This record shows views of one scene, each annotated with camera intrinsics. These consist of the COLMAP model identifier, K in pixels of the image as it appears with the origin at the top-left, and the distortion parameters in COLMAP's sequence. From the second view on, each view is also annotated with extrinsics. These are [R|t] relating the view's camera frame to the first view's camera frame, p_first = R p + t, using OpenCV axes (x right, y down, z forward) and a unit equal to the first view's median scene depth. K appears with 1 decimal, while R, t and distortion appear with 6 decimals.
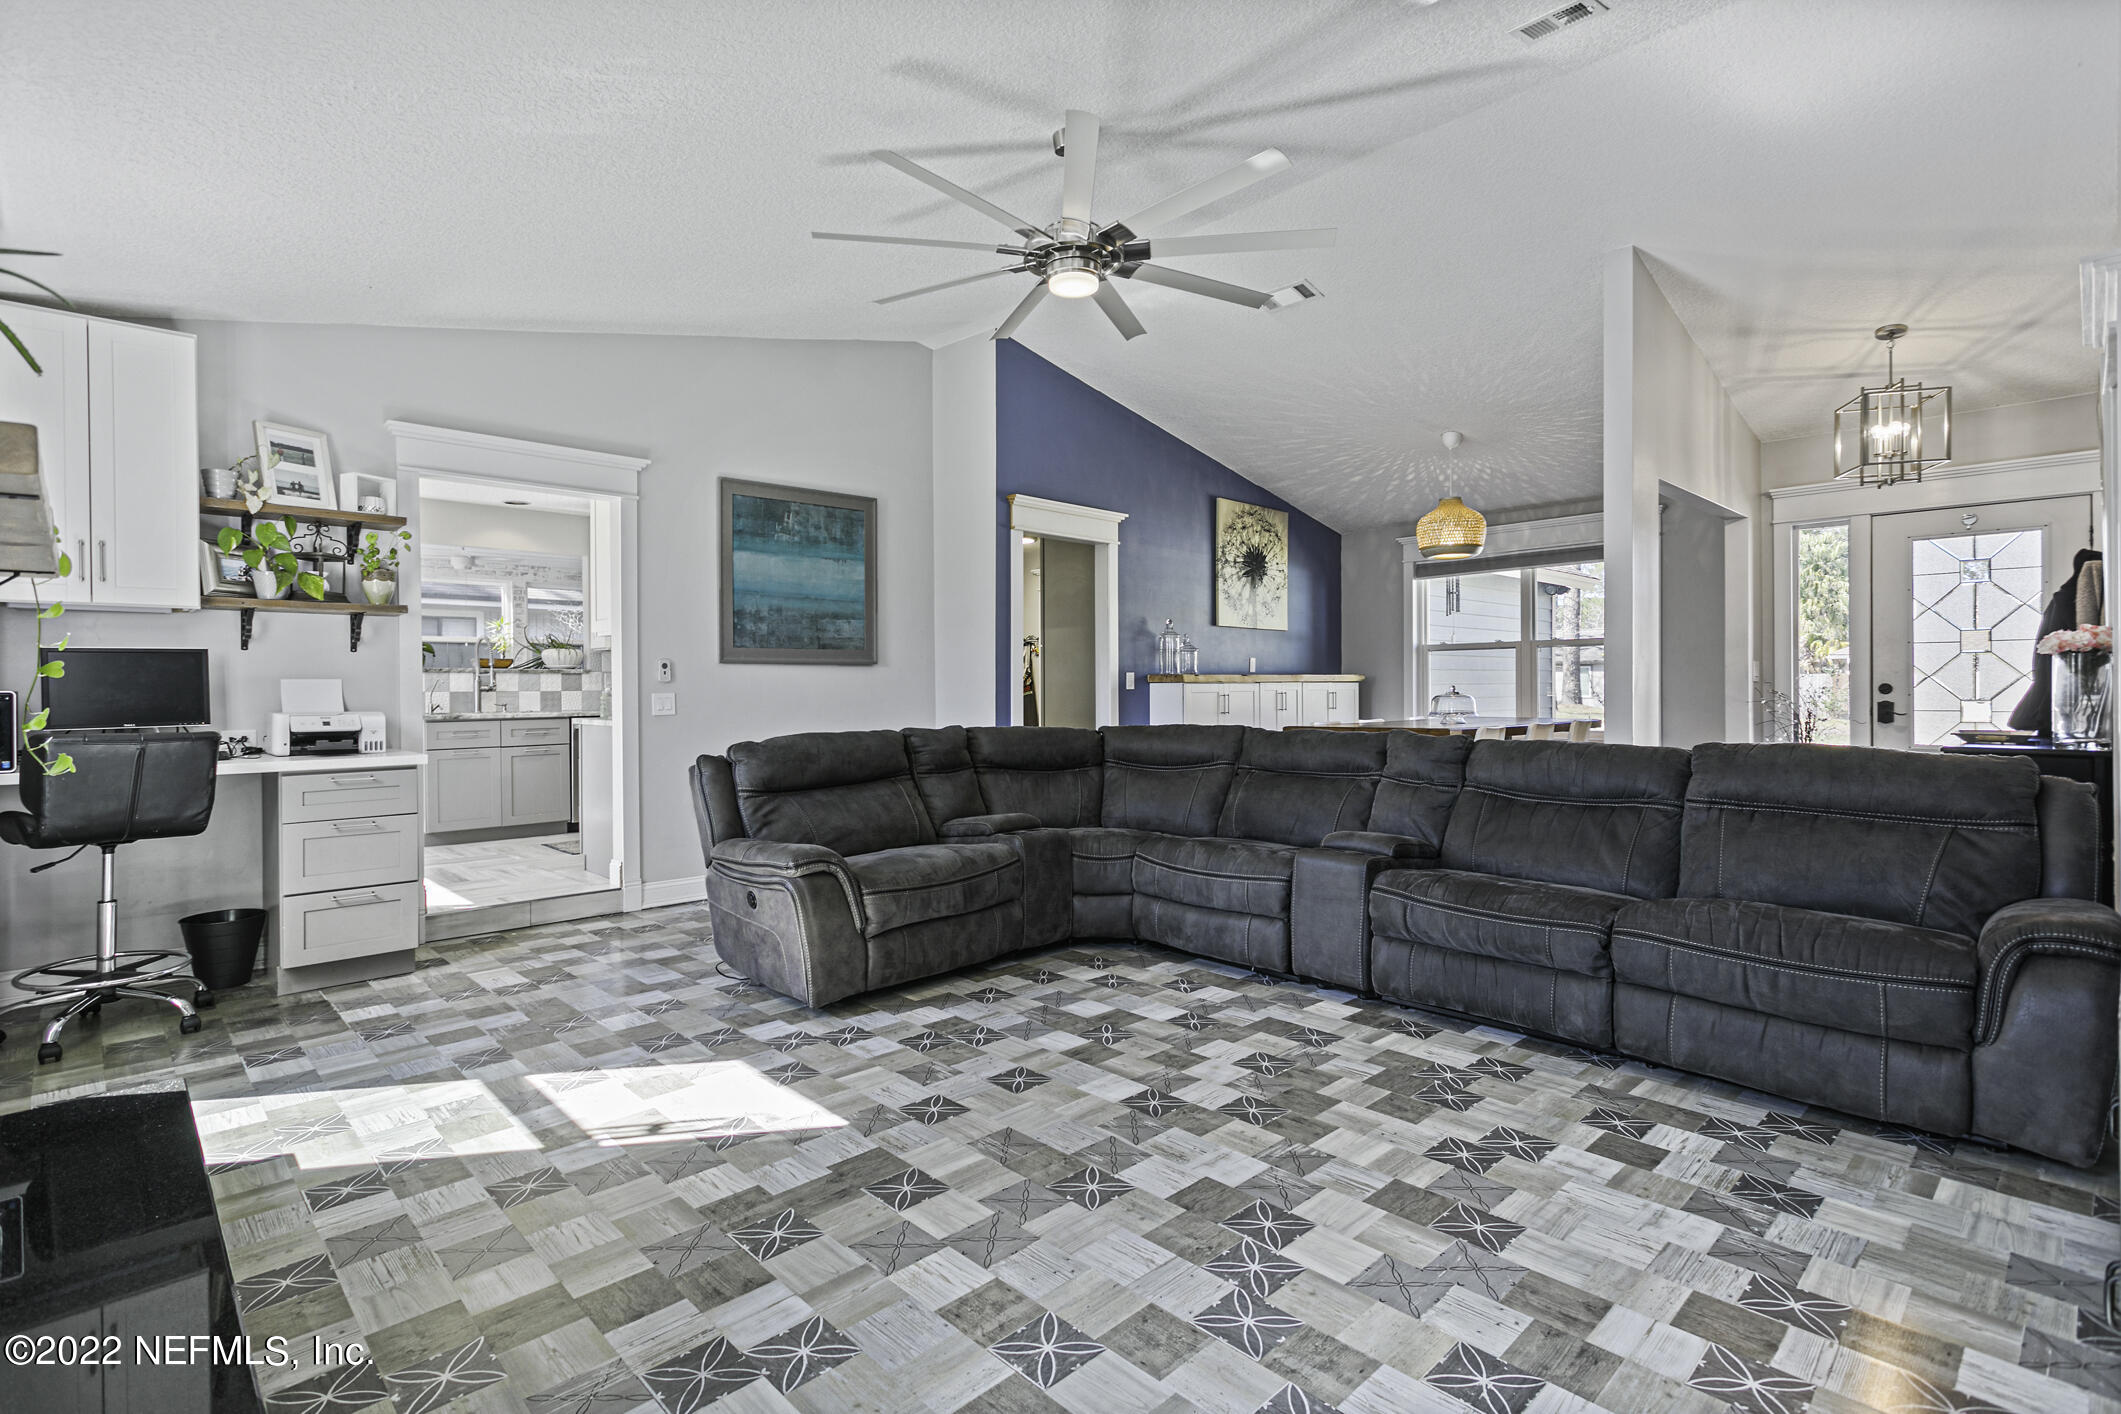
lens RADIAL K [[1013.9, 0, 1061.6], [0, 1013.9, 690.4], [0, 0, 1]] dist [0.004051, 0.001456]
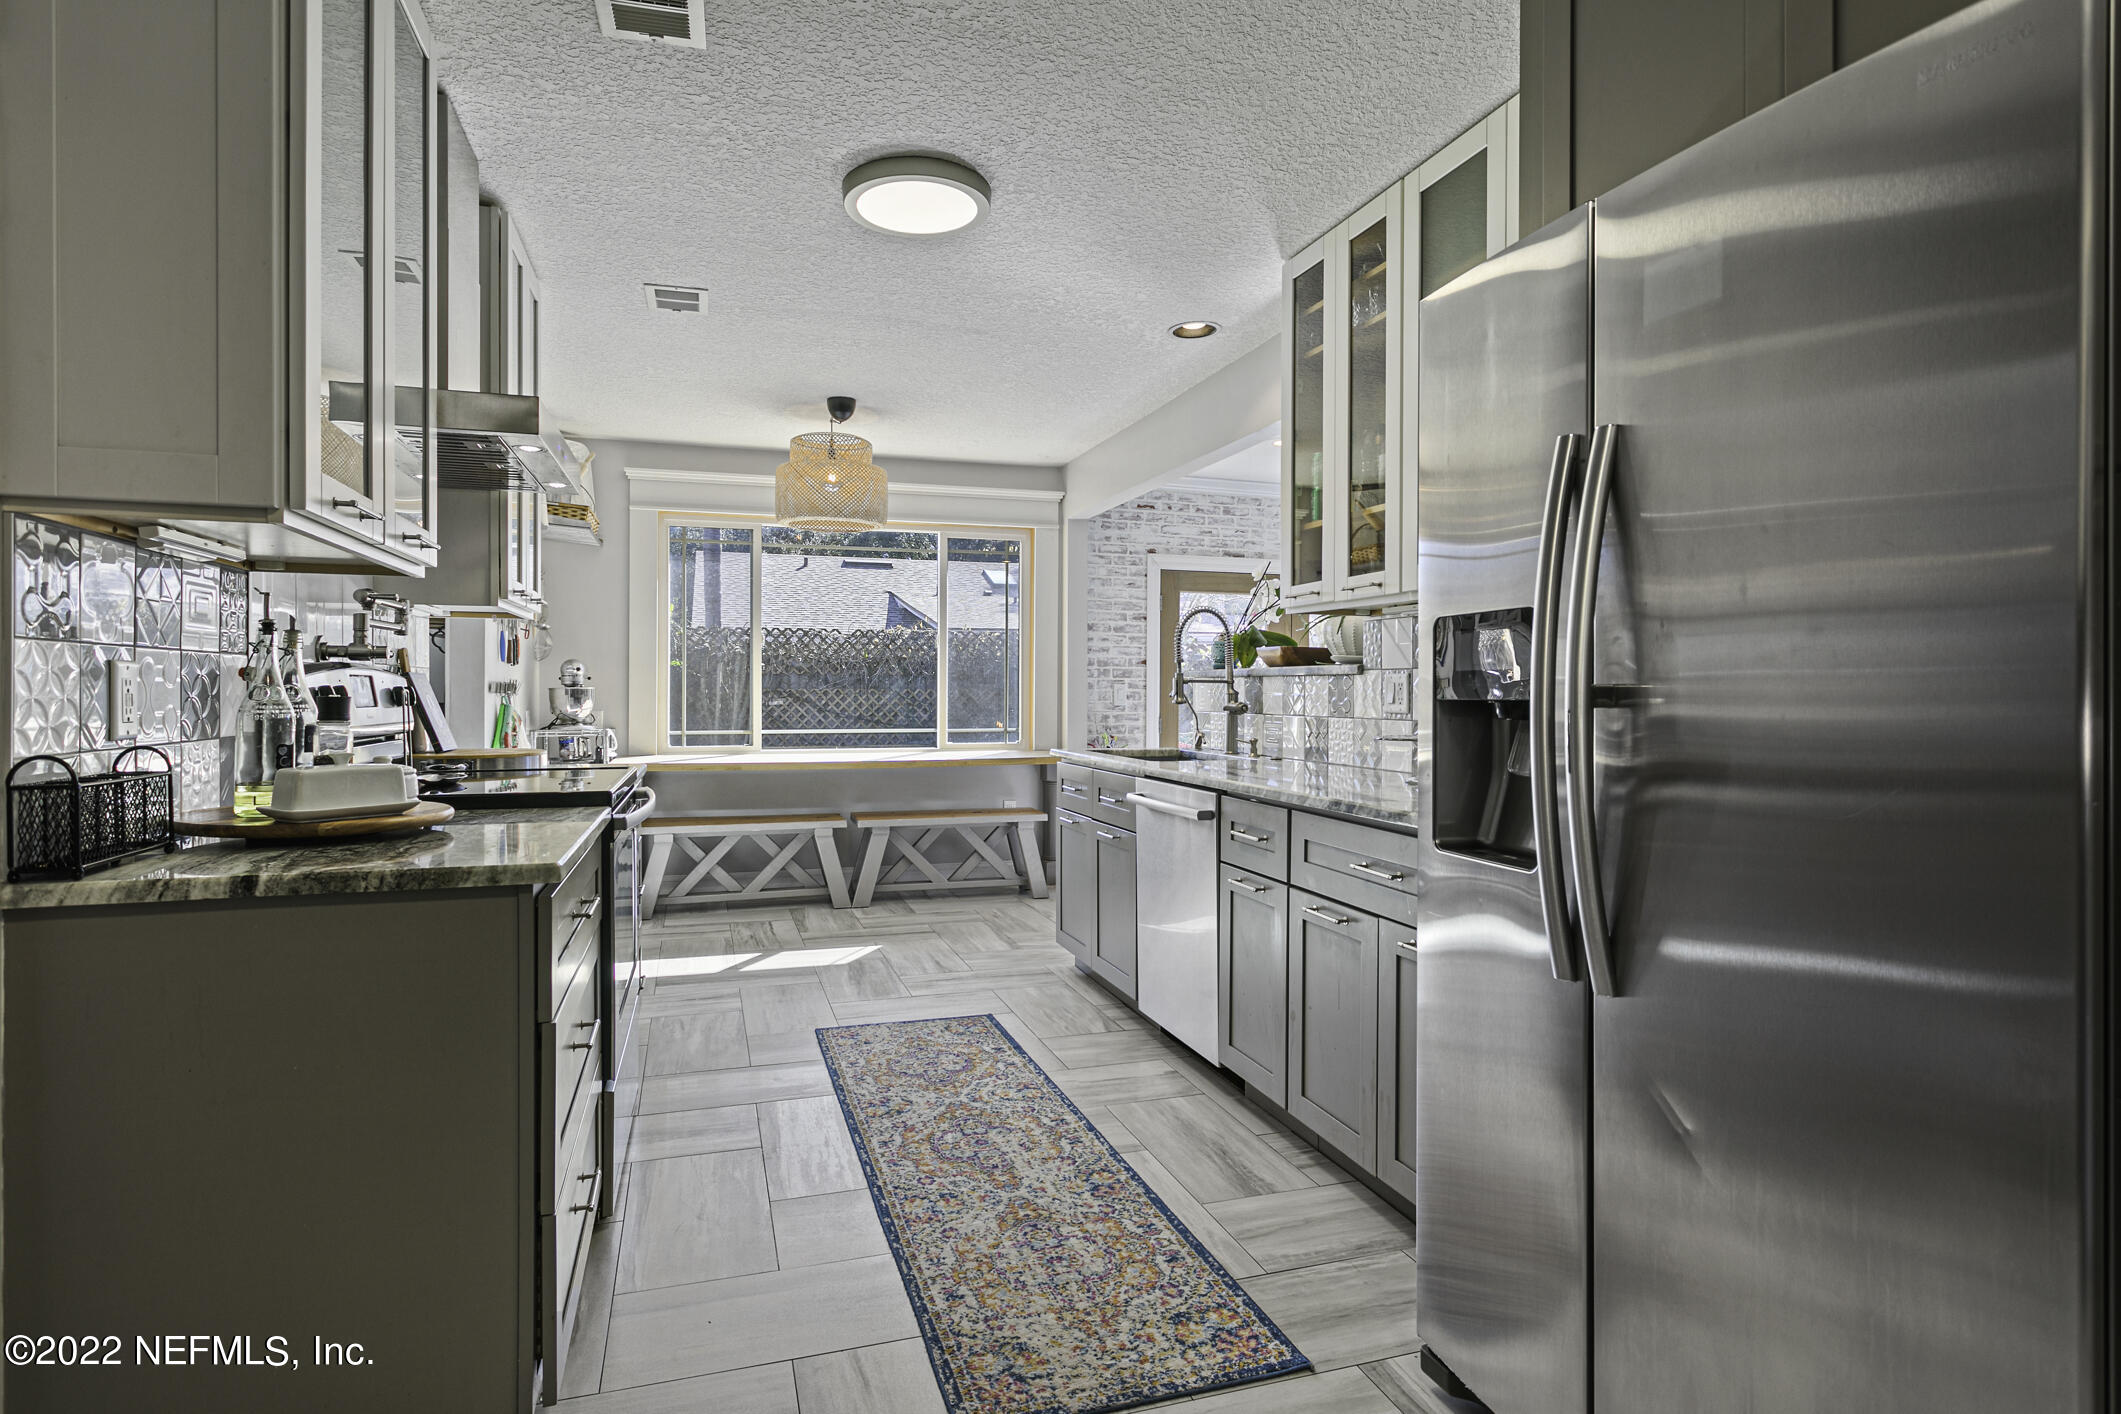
lens RADIAL K [[1109.0, 0, 1068.6], [0, 1109.0, 692.4], [0, 0, 1]] dist [-0.003587, 0.003939]
pose [[-0.437531, 0.006974, -0.899176, -0.046950], [-0.002795, 0.999955, 0.009115, -0.024542], [0.899199, 0.006502, -0.437492, 1.986668]]
